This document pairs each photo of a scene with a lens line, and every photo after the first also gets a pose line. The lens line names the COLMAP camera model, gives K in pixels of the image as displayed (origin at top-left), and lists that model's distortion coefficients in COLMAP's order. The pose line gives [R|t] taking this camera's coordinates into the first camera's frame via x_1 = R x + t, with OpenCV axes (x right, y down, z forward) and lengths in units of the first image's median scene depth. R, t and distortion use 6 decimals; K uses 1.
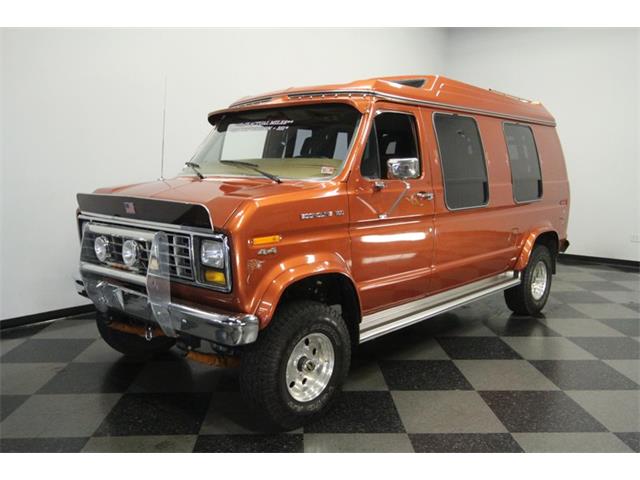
lens RADIAL K [[572.0, 0, 320.0], [0, 572.0, 240.0], [0, 0, 1]] dist [0.008626, 0.002838]
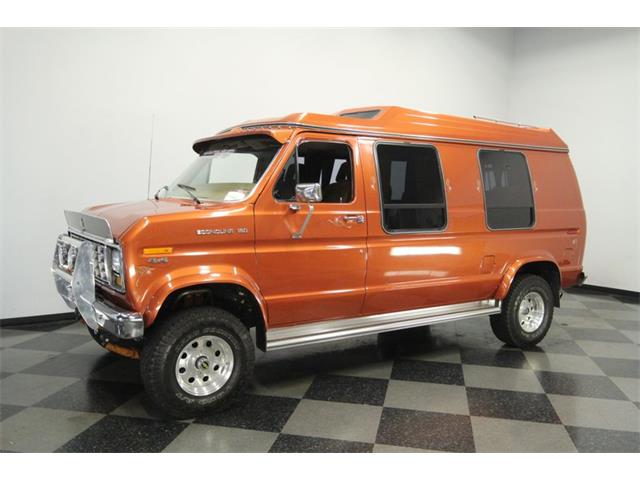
lens RADIAL K [[599.2, 0, 329.9], [0, 599.2, 237.8], [0, 0, 1]] dist [0.007750, 0.001416]
pose [[0.972450, 0.033247, -0.230730, 0.428331], [-0.044499, 0.998052, -0.043732, 0.009006], [0.228826, 0.052795, 0.972035, -0.097763]]
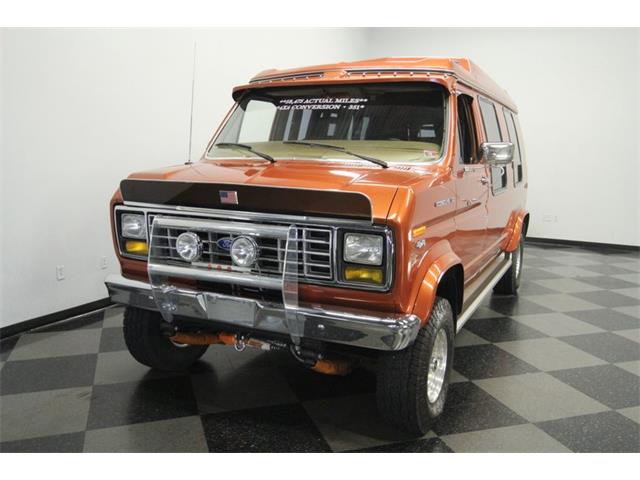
lens RADIAL K [[572.0, 0, 320.0], [0, 572.0, 240.0], [0, 0, 1]] dist [0.008626, 0.002838]
pose [[0.958849, -0.033504, 0.281932, -0.399775], [0.025408, 0.999154, 0.032325, -0.015401], [-0.282776, -0.023831, 0.958890, 0.141557]]
